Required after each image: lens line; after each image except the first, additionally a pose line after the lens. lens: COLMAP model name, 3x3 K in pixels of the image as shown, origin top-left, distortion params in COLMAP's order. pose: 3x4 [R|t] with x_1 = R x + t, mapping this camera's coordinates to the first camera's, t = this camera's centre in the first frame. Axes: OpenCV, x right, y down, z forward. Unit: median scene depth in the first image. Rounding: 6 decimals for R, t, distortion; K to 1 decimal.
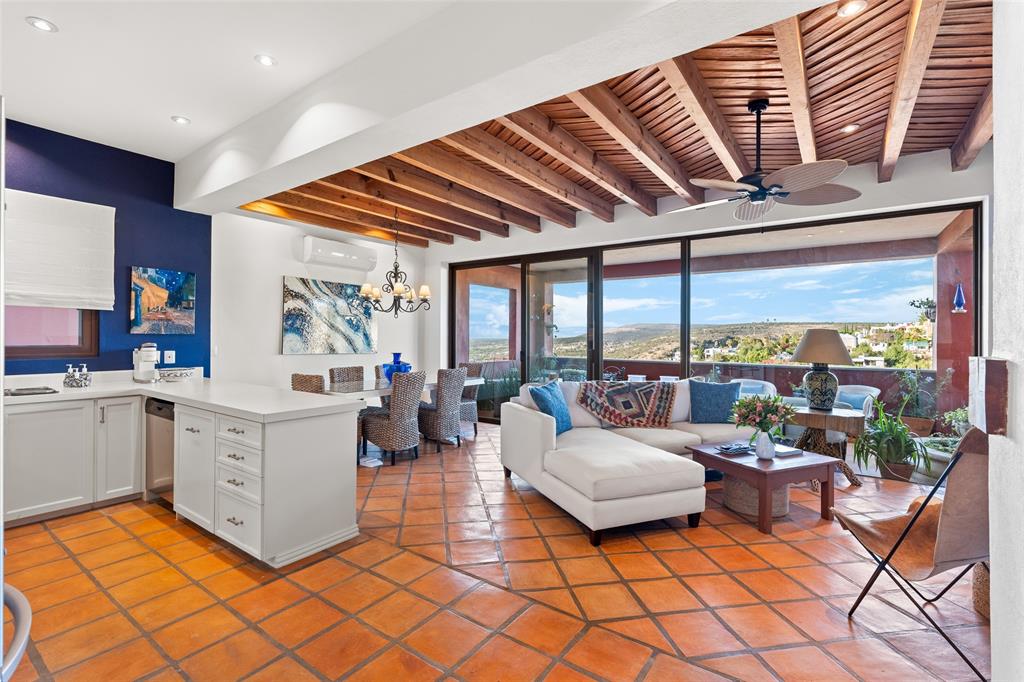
lens RADIAL K [[469.6, 0, 518.5], [0, 469.6, 327.2], [0, 0, 1]] dist [-0.012535, 0.006079]
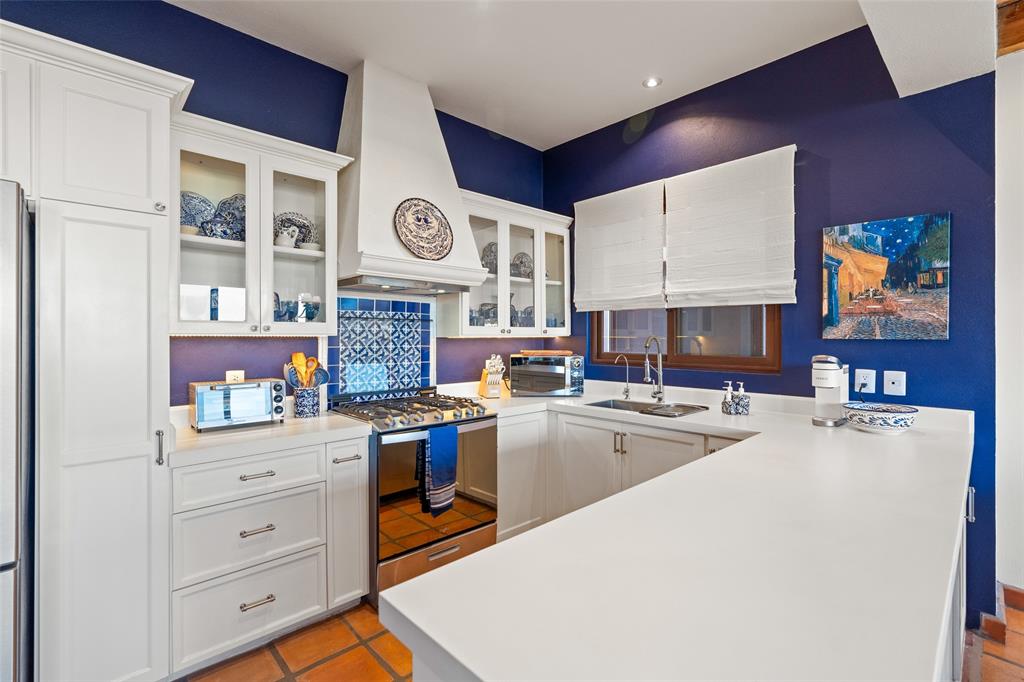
lens RADIAL K [[469.6, 0, 512.5], [0, 469.6, 337.6], [0, 0, 1]] dist [-0.012535, 0.006079]
pose [[-0.216976, -0.003388, -0.976171, -0.139096], [0.018715, 0.999796, -0.007630, 0.008857], [0.975998, -0.019925, -0.216868, 0.699711]]
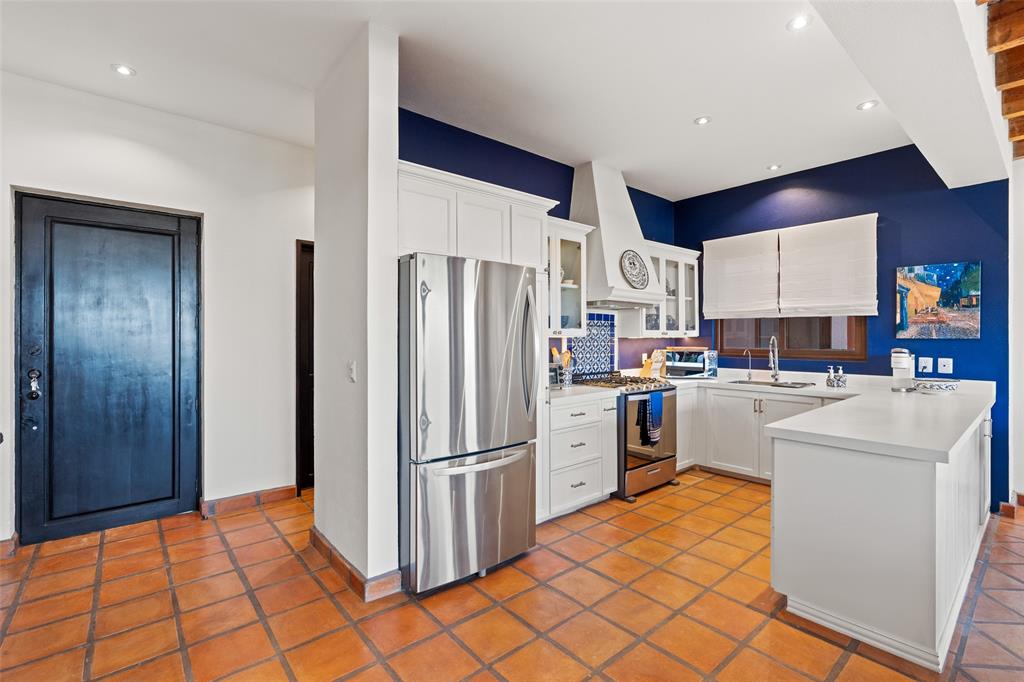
lens RADIAL K [[469.6, 0, 511.3], [0, 469.6, 338.5], [0, 0, 1]] dist [-0.012535, 0.006079]
pose [[-0.270922, -0.002863, -0.962597, 0.287197], [0.018903, 0.999787, -0.008294, 0.006627], [0.962416, -0.020443, -0.270810, 0.474773]]
